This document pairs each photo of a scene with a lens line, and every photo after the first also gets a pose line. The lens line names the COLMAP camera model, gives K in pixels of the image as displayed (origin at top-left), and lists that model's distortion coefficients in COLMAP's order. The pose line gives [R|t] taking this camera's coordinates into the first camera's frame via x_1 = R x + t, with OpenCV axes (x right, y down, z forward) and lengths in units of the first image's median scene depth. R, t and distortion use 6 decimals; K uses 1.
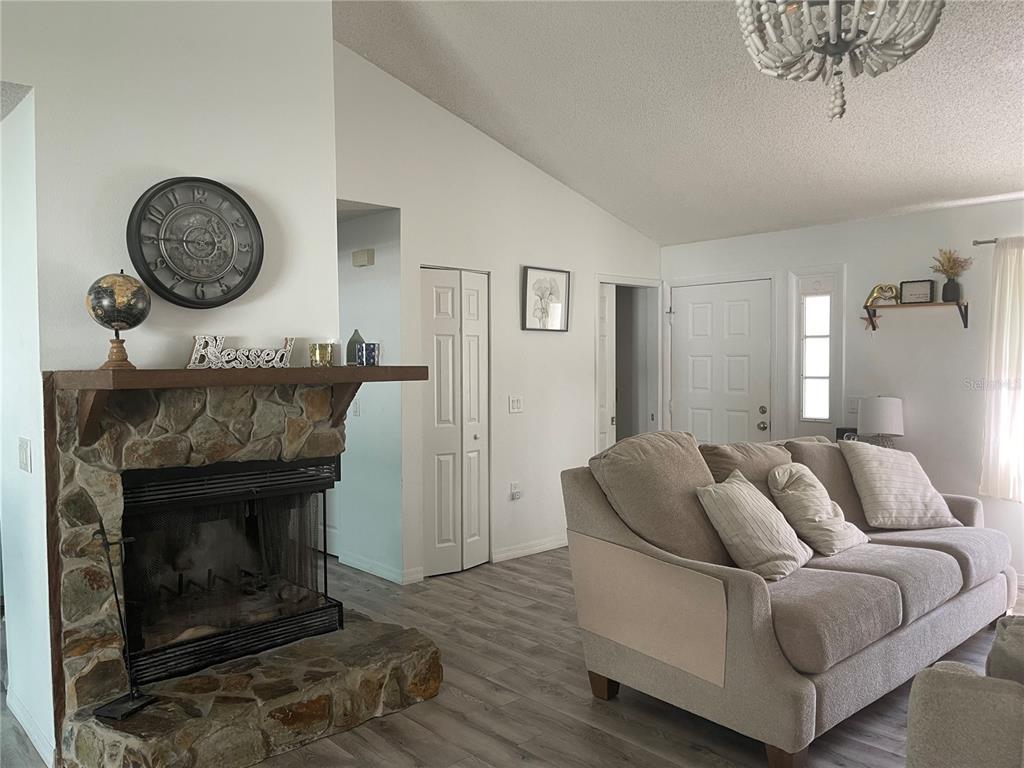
lens RADIAL K [[798.7, 0, 512.0], [0, 798.7, 384.0], [0, 0, 1]] dist [0.090884, -0.068831]
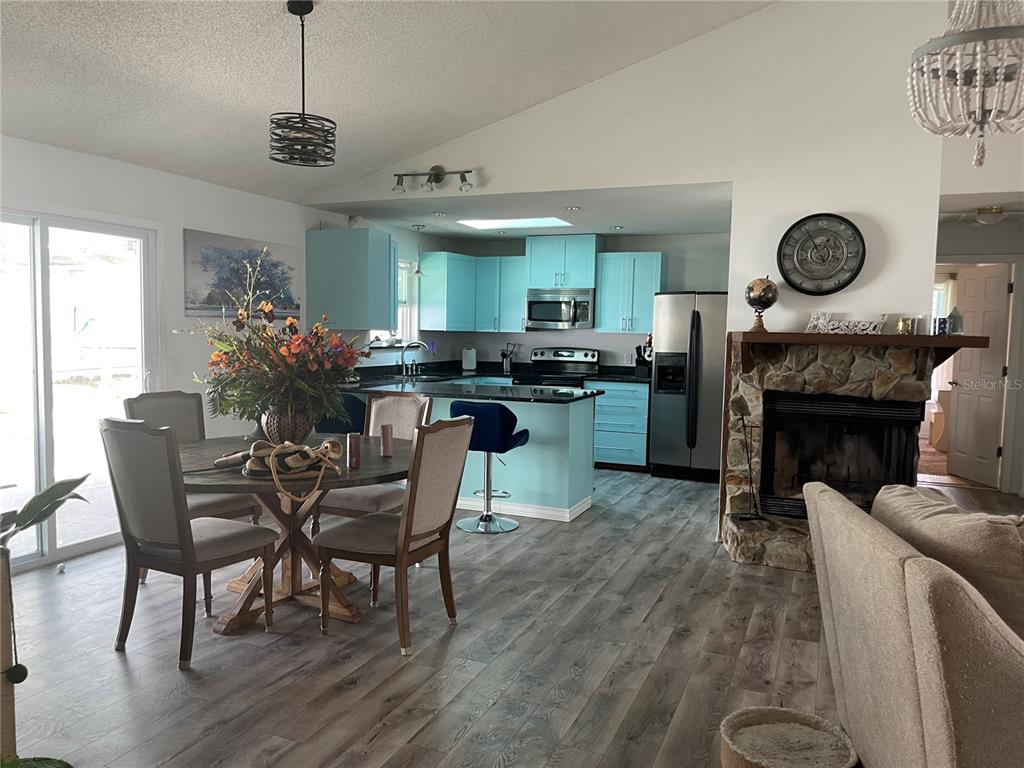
lens RADIAL K [[798.7, 0, 512.0], [0, 798.7, 384.0], [0, 0, 1]] dist [0.090884, -0.068831]
pose [[0.420238, 0.085176, -0.903407, 0.810013], [-0.054423, 0.996158, 0.068605, 0.004241], [0.905780, 0.020336, 0.423260, -0.217312]]
